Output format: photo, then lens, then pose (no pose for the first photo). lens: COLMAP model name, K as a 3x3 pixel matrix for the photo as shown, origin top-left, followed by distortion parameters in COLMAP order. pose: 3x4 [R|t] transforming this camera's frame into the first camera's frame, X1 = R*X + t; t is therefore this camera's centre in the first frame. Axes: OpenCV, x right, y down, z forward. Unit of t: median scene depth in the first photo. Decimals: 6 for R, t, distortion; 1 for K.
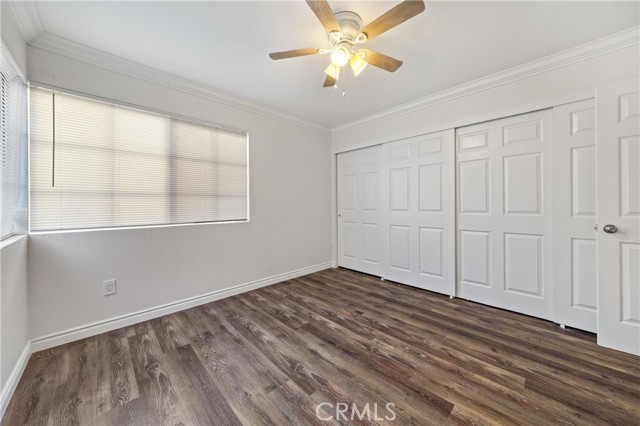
lens RADIAL K [[226.1, 0, 323.0], [0, 226.1, 204.7], [0, 0, 1]] dist [0.001550, -0.000169]
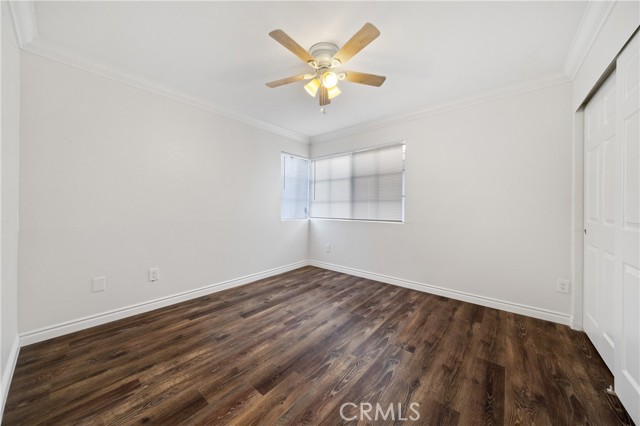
lens RADIAL K [[226.1, 0, 323.0], [0, 226.1, 204.7], [0, 0, 1]] dist [0.001550, -0.000169]
pose [[0.108443, -0.007589, -0.994074, 0.939139], [-0.013162, 0.999872, -0.009069, 0.000020], [0.994016, 0.014068, 0.108329, 0.648400]]
